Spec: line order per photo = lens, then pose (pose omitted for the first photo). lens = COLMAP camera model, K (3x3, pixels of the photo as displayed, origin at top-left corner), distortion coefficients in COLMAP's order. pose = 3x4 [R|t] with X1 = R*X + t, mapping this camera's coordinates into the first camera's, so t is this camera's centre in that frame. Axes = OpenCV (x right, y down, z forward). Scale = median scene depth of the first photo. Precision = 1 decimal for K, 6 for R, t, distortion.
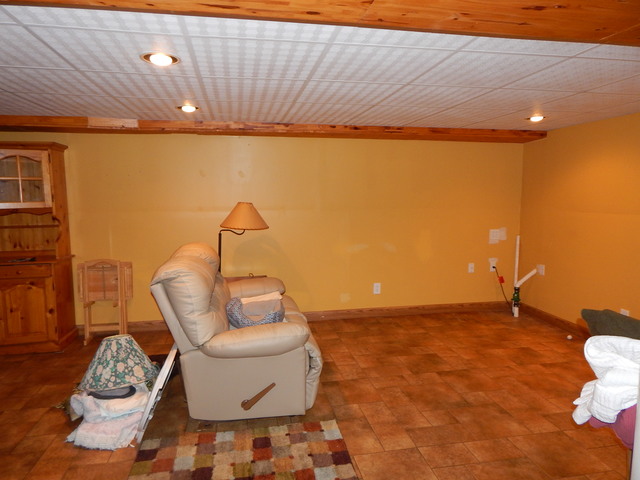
lens RADIAL K [[421.5, 0, 322.0], [0, 421.5, 237.0], [0, 0, 1]] dist [-0.002793, -0.000761]
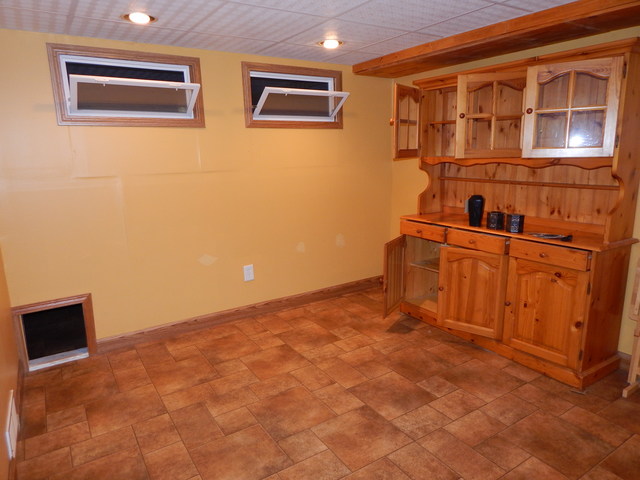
lens RADIAL K [[421.5, 0, 322.0], [0, 421.5, 237.0], [0, 0, 1]] dist [-0.002793, -0.000761]
pose [[0.350822, 0.186364, -0.917710, -0.214398], [-0.078719, 0.982397, 0.169408, -0.027087], [0.933128, 0.012809, 0.359317, 0.394716]]
